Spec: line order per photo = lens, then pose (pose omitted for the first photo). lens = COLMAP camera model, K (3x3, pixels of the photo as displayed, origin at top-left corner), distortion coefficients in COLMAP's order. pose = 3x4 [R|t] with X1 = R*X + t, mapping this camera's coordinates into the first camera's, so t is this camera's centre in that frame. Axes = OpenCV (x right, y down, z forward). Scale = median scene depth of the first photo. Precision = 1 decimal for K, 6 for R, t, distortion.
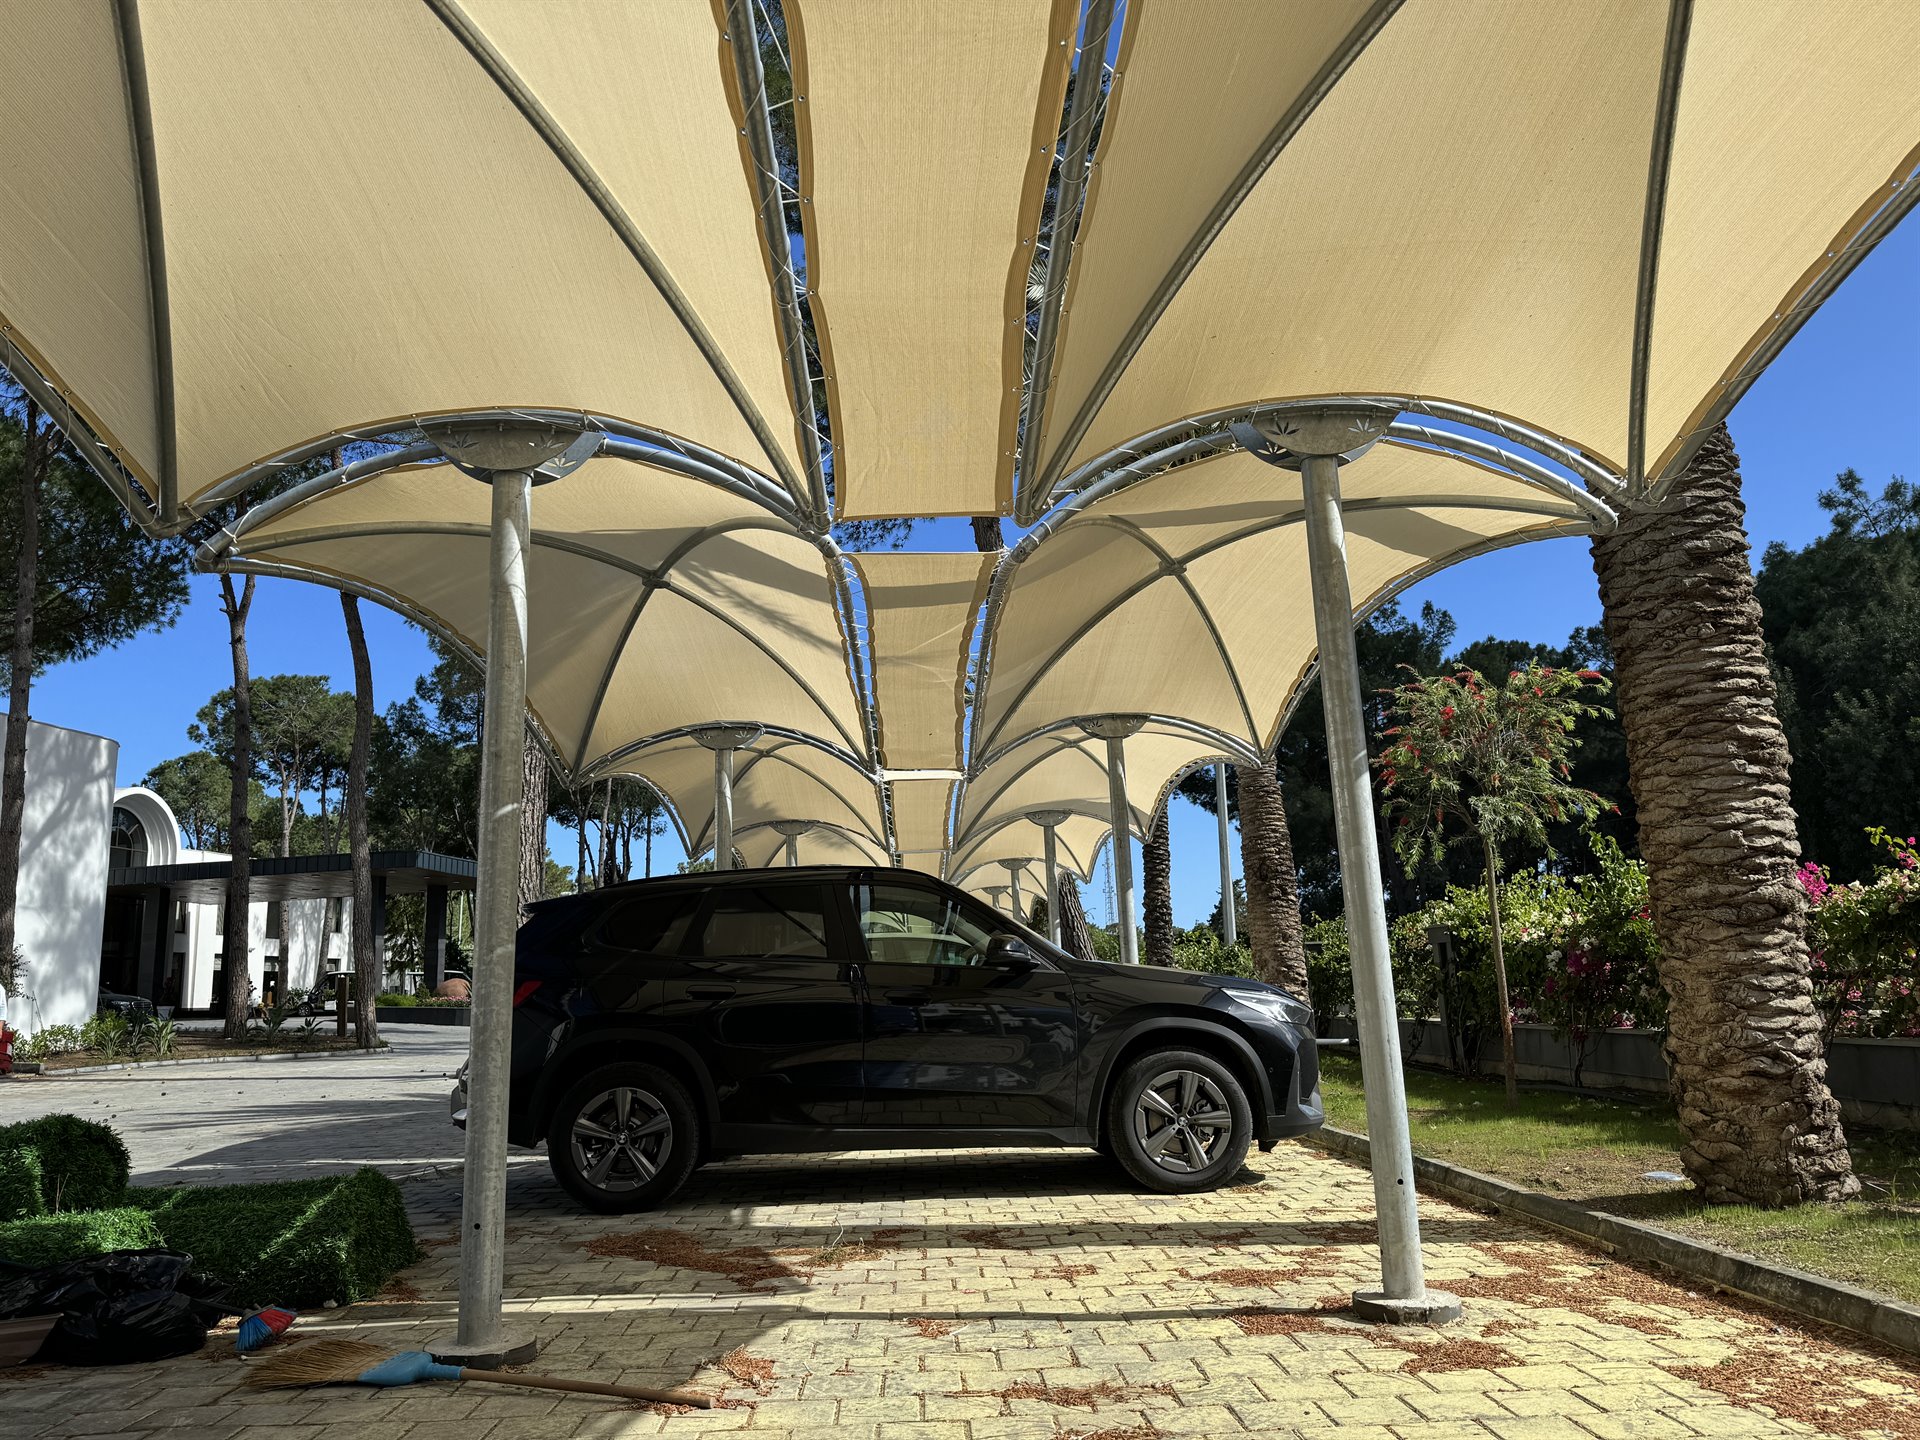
lens RADIAL K [[1409.4, 0, 961.0], [0, 1409.4, 728.9], [0, 0, 1]] dist [0.010045, -0.003032]
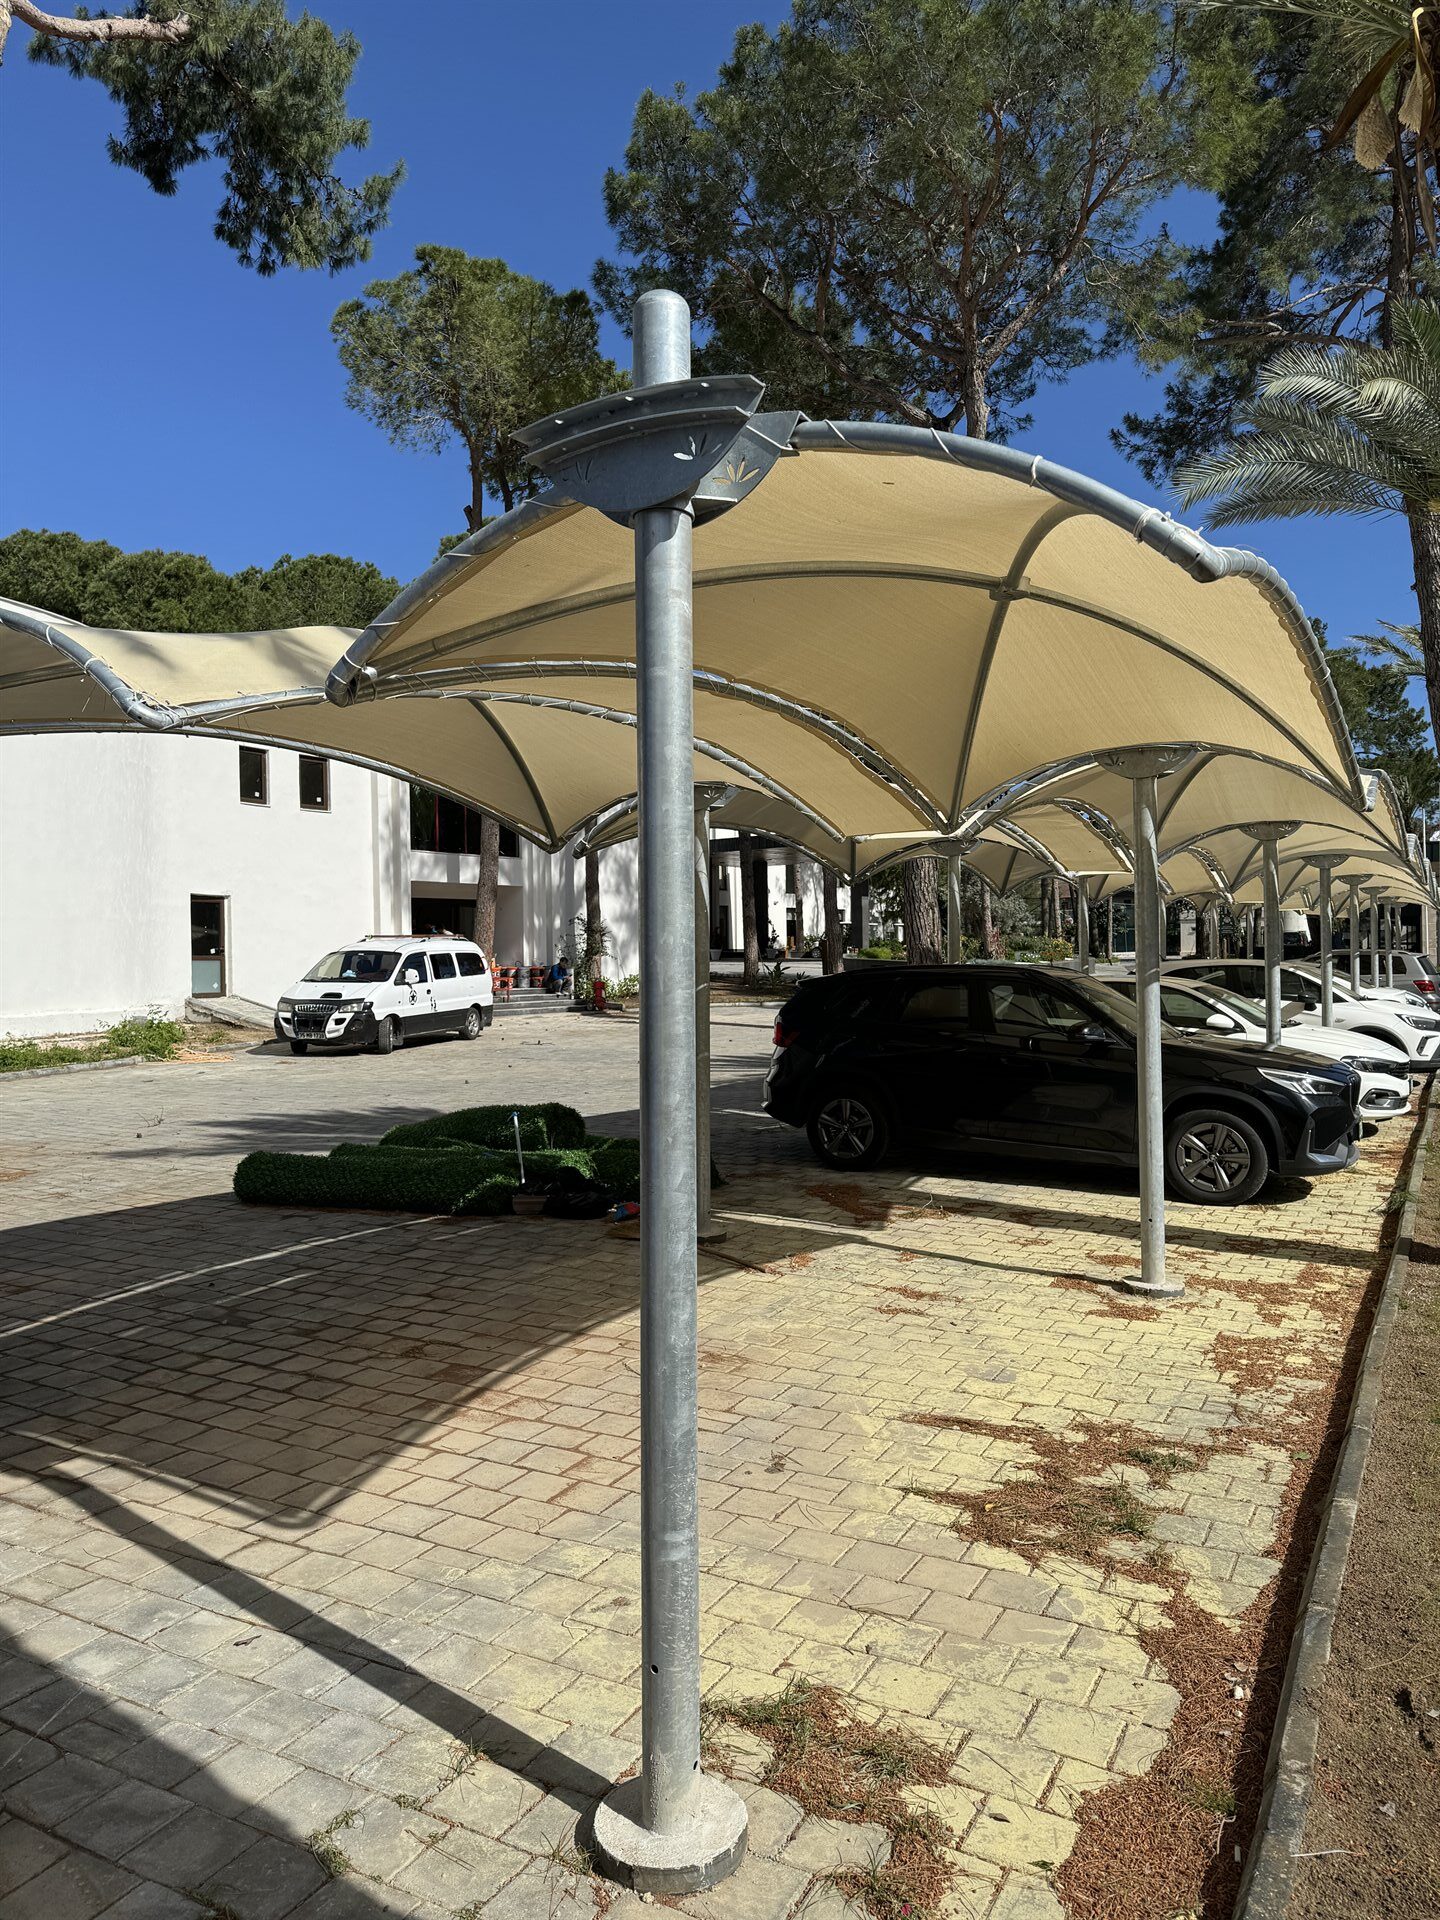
lens RADIAL K [[1403.7, 0, 671.8], [0, 1403.7, 960.1], [0, 0, 1]] dist [0.275992, -0.525966]
pose [[0.848234, 0.032377, -0.528632, 0.571040], [0.081503, 0.978260, 0.190694, -0.297371], [0.523314, -0.204838, 0.827154, -0.562276]]
